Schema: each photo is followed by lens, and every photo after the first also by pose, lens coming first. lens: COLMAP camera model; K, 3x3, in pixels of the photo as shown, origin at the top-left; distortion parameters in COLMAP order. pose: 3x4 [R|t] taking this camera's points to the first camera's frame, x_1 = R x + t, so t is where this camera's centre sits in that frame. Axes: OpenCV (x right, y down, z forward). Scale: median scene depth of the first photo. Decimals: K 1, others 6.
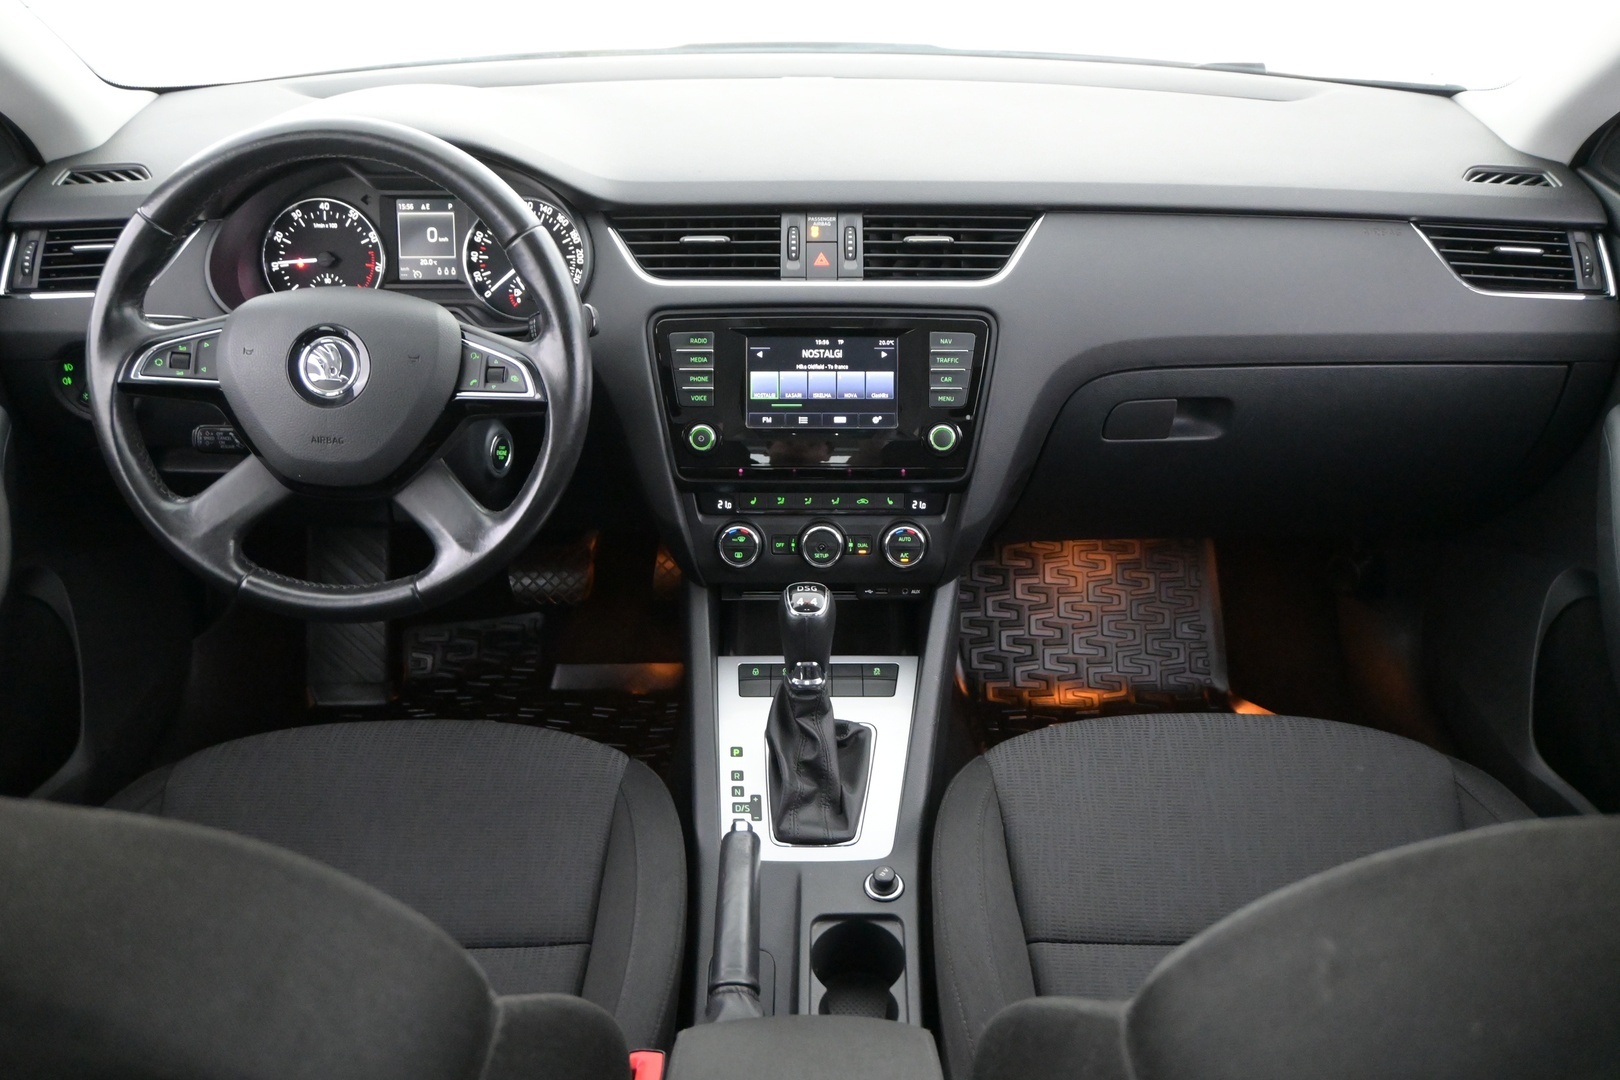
lens RADIAL K [[1412.9, 0, 803.9], [0, 1412.9, 524.3], [0, 0, 1]] dist [-0.009713, 0.001143]
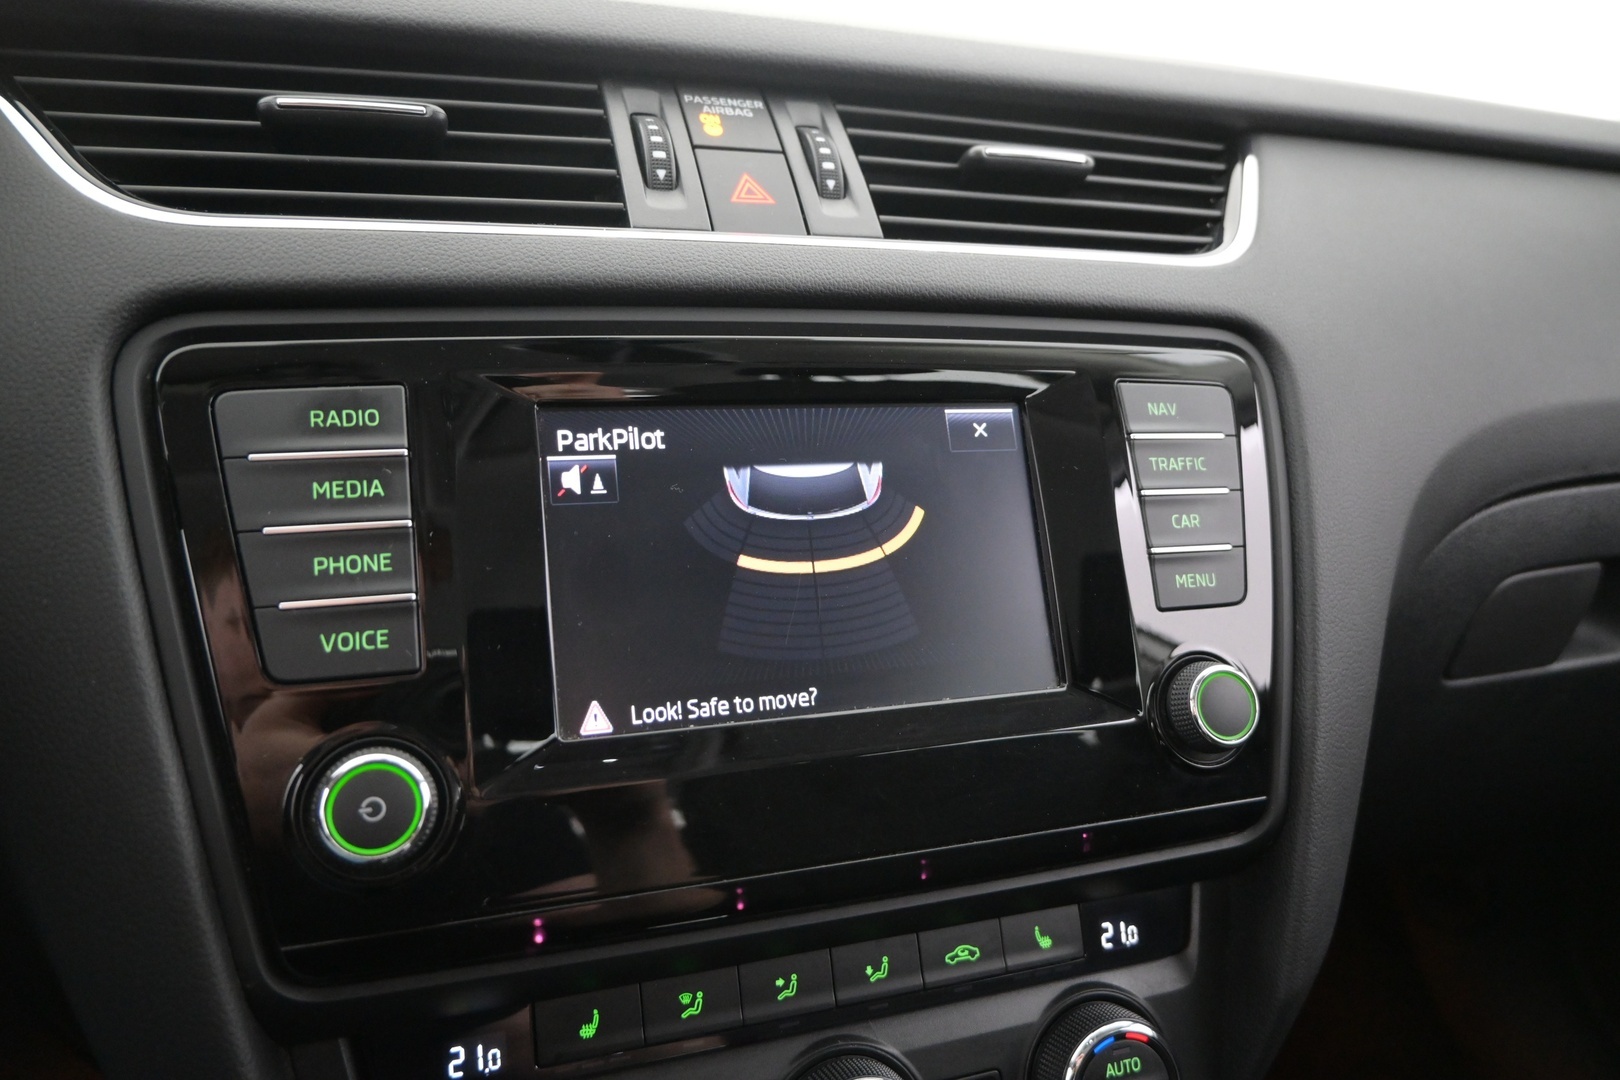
lens RADIAL K [[1108.4, 0, 809.7], [0, 1108.4, 542.8], [0, 0, 1]] dist [0.000367, -0.000547]
pose [[0.940672, -0.050415, 0.335551, -0.062357], [0.138688, 0.959652, -0.244609, -0.046816], [-0.309680, 0.276634, 0.909710, 0.779380]]
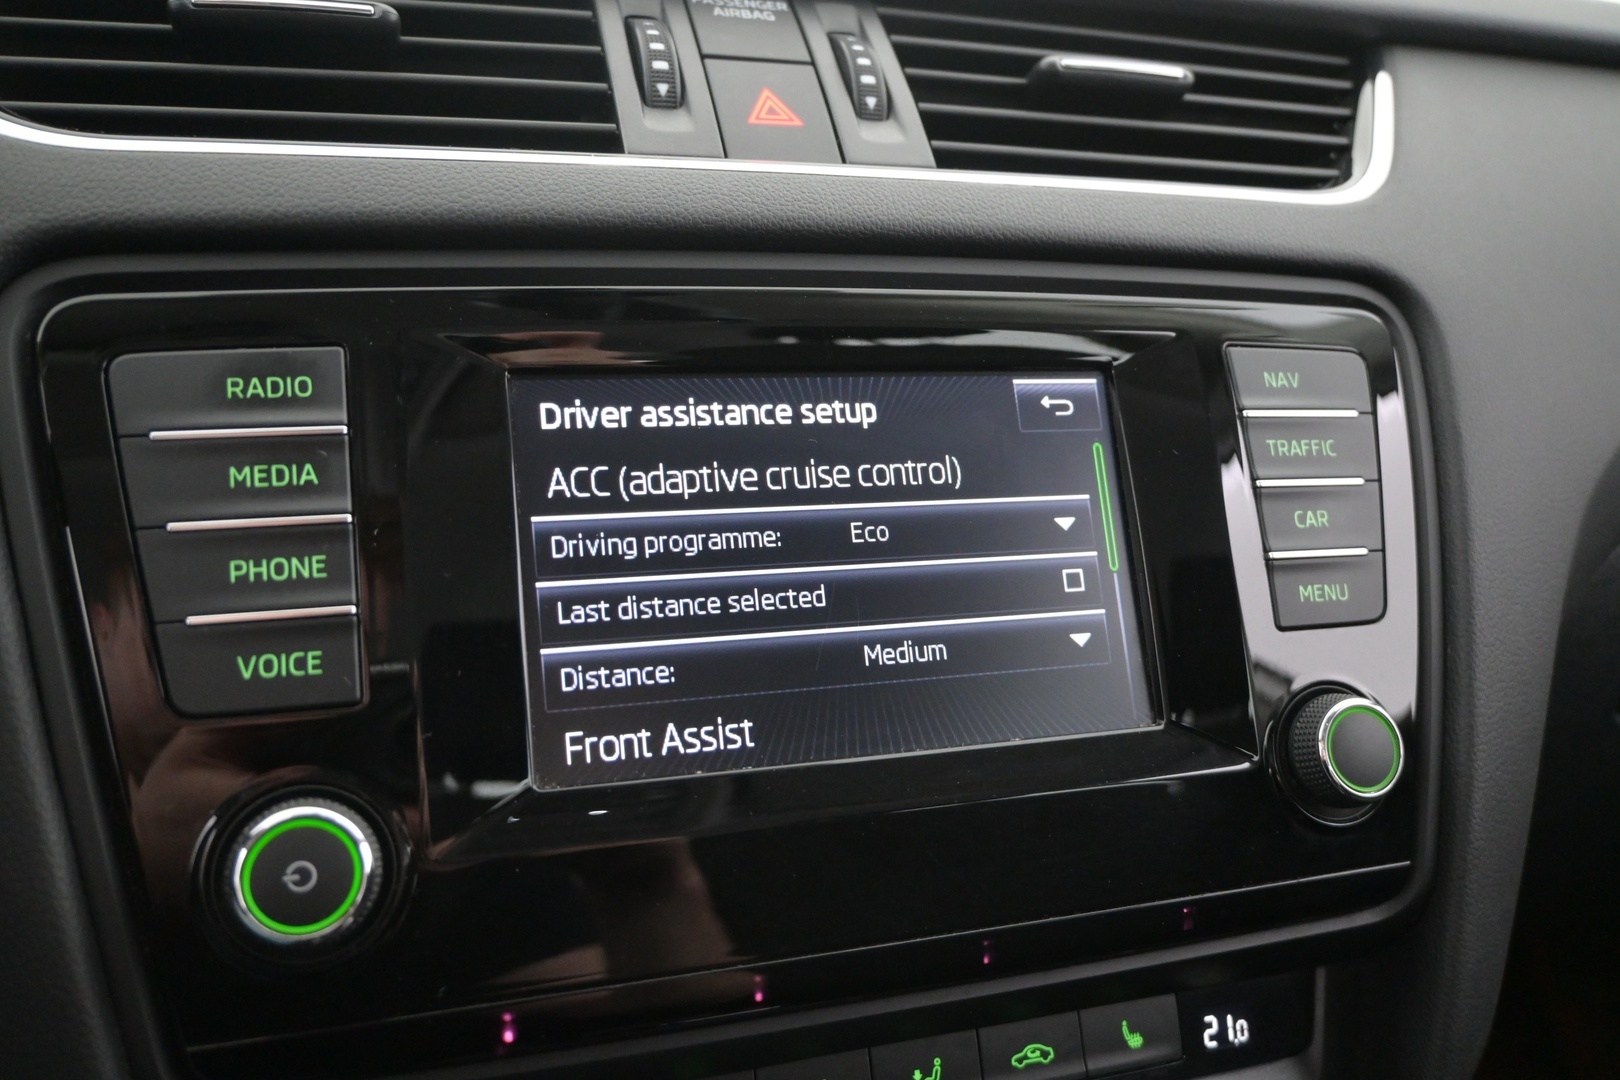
lens RADIAL K [[1296.8, 0, 810.7], [0, 1296.8, 542.7], [0, 0, 1]] dist [-0.011952, 0.006093]
pose [[0.945937, -0.046977, 0.320930, -0.060184], [0.131610, 0.959932, -0.247407, -0.050456], [-0.296448, 0.276269, 0.914218, 0.792095]]
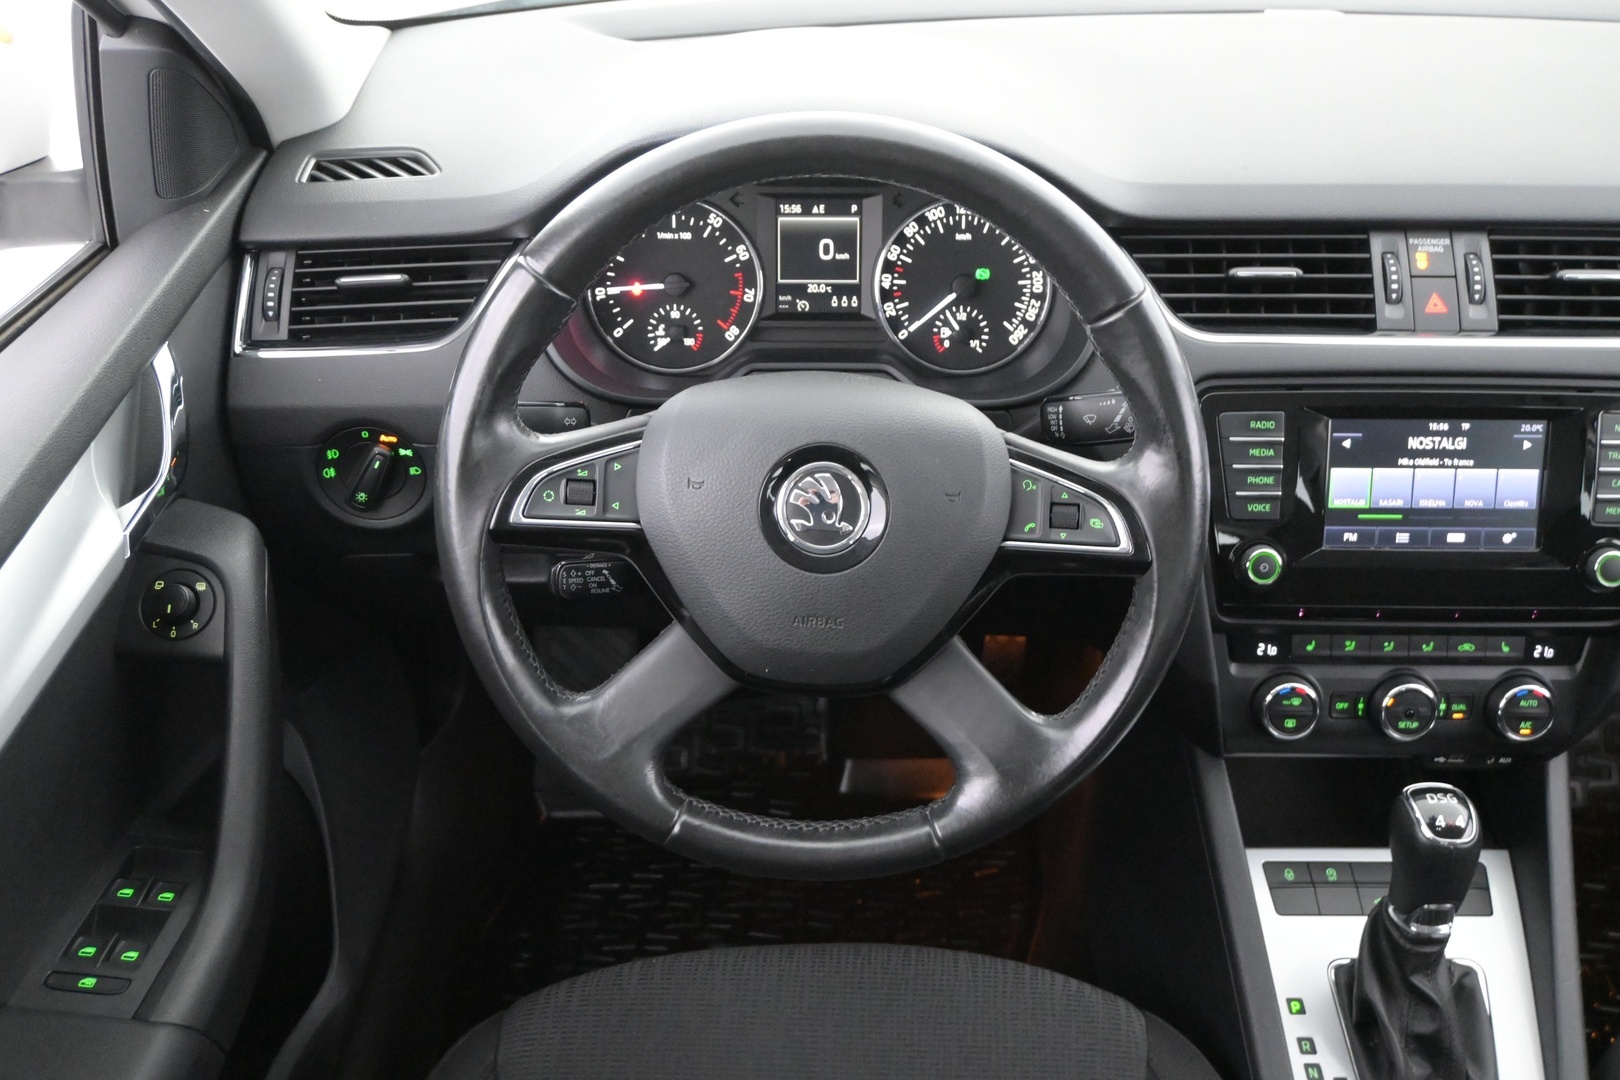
lens RADIAL K [[1504.7, 0, 801.0], [0, 1504.7, 533.4], [0, 0, 1]] dist [-0.009426, 0.000000]
pose [[0.999988, 0.004367, 0.002125, -0.292405], [-0.004515, 0.997126, 0.075625, -0.128272], [-0.001788, -0.075634, 0.997134, 0.262769]]
